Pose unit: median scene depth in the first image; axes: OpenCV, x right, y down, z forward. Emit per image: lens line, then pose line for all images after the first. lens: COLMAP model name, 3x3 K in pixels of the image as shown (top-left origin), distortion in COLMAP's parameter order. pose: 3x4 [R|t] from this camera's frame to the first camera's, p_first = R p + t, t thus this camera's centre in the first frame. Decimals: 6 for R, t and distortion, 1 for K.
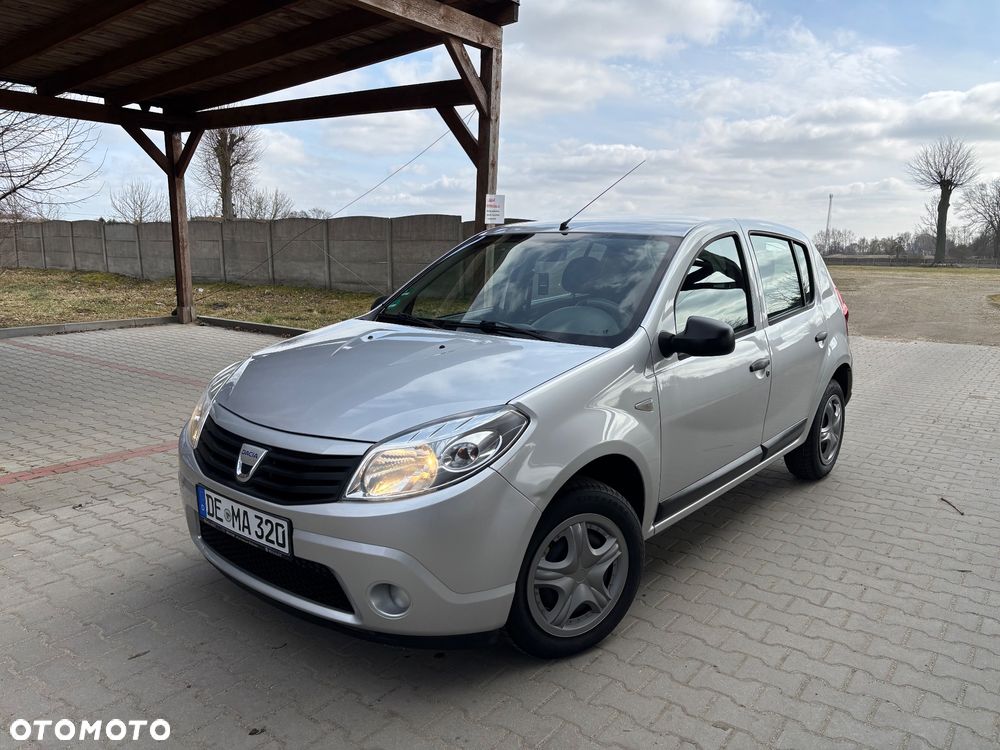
lens RADIAL K [[766.5, 0, 495.4], [0, 766.5, 371.2], [0, 0, 1]] dist [0.071987, -0.089860]
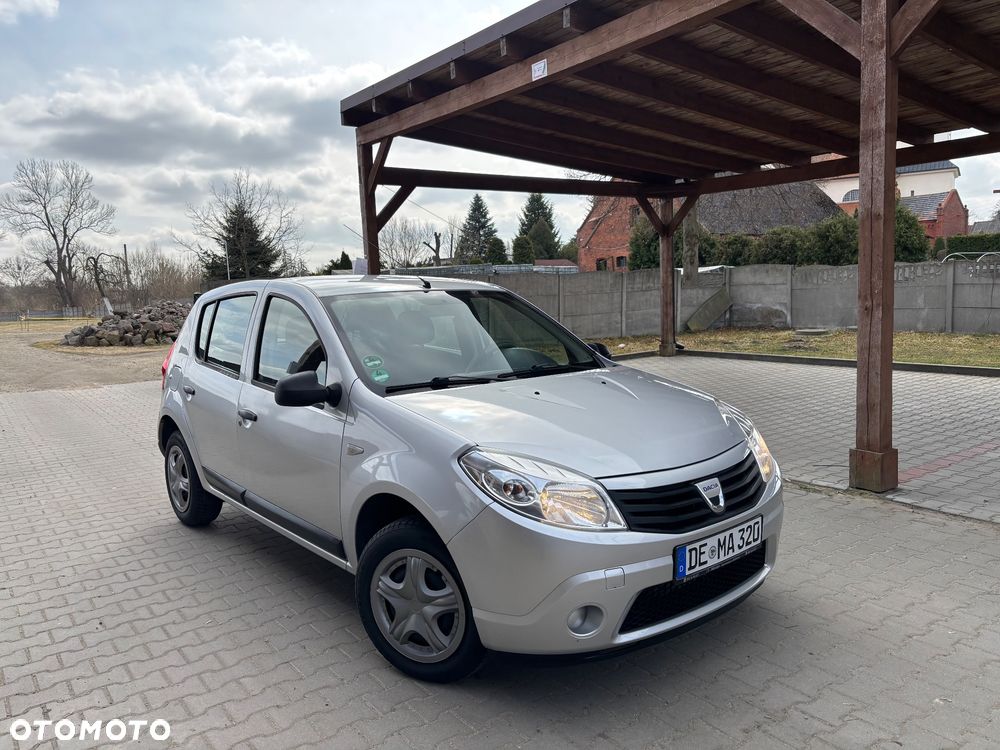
lens RADIAL K [[746.7, 0, 484.6], [0, 746.7, 388.1], [0, 0, 1]] dist [0.047128, -0.045605]
pose [[0.164569, -0.129074, 0.977884, -0.788676], [0.206390, 0.973961, 0.093823, -0.111914], [-0.964531, 0.186386, 0.186924, 0.609735]]
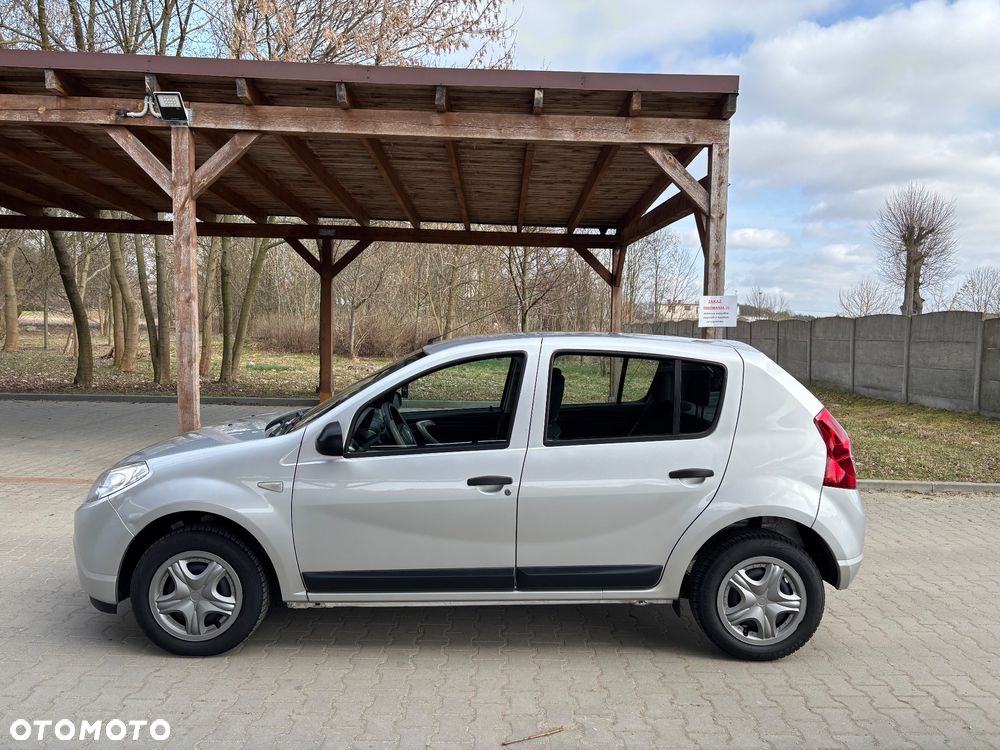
lens RADIAL K [[761.7, 0, 491.1], [0, 761.7, 390.7], [0, 0, 1]] dist [0.037540, -0.062663]
pose [[0.599981, 0.067857, -0.797131, 1.032648], [-0.143013, 0.989444, -0.023415, -0.110732], [0.787127, 0.128049, 0.603352, 0.473040]]
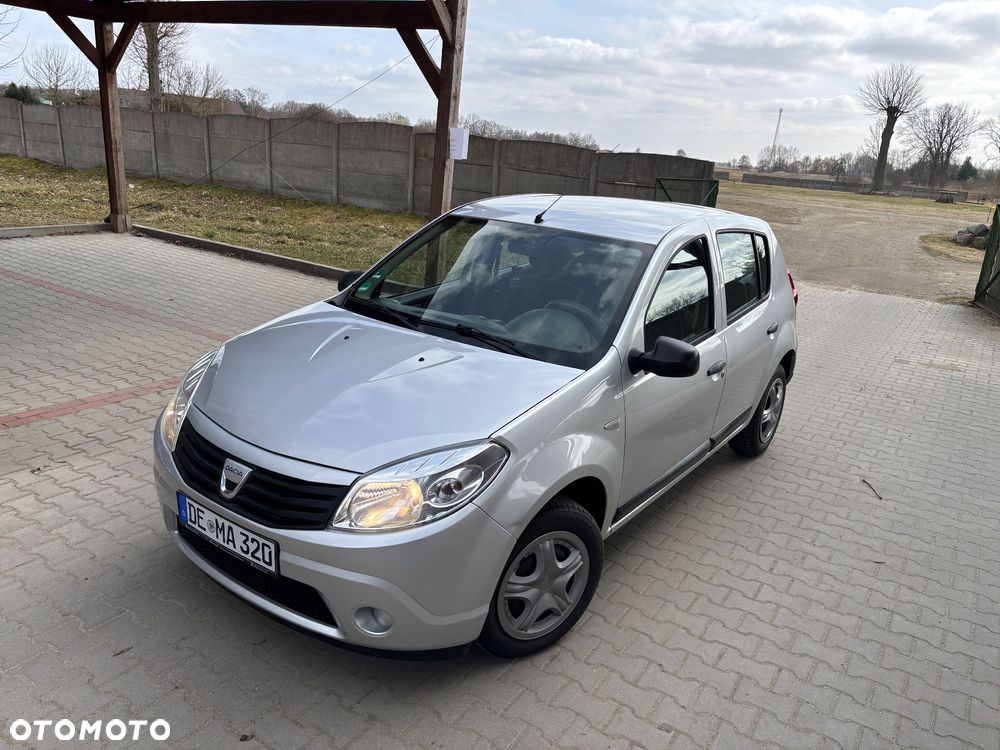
lens RADIAL K [[769.5, 0, 500.0], [0, 769.5, 375.0], [0, 0, 1]] dist [0.055808, -0.063577]
pose [[0.995374, 0.038308, 0.088113, -0.034880], [-0.049644, 0.990232, 0.130291, -0.095772], [-0.082261, -0.134062, 0.987553, -0.015489]]
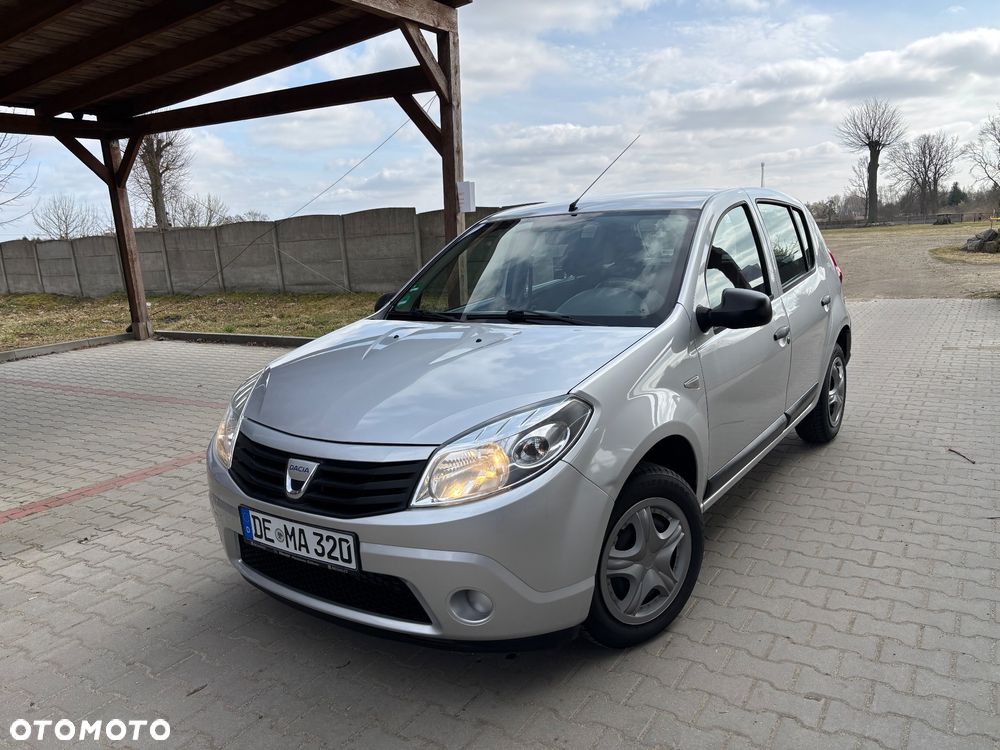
lens RADIAL K [[767.1, 0, 501.6], [0, 767.1, 382.5], [0, 0, 1]] dist [0.066041, -0.080092]
pose [[0.994142, -0.084626, 0.067234, -0.070306], [0.082702, 0.996095, 0.030915, -0.004191], [-0.069587, -0.025174, 0.997258, 0.022718]]
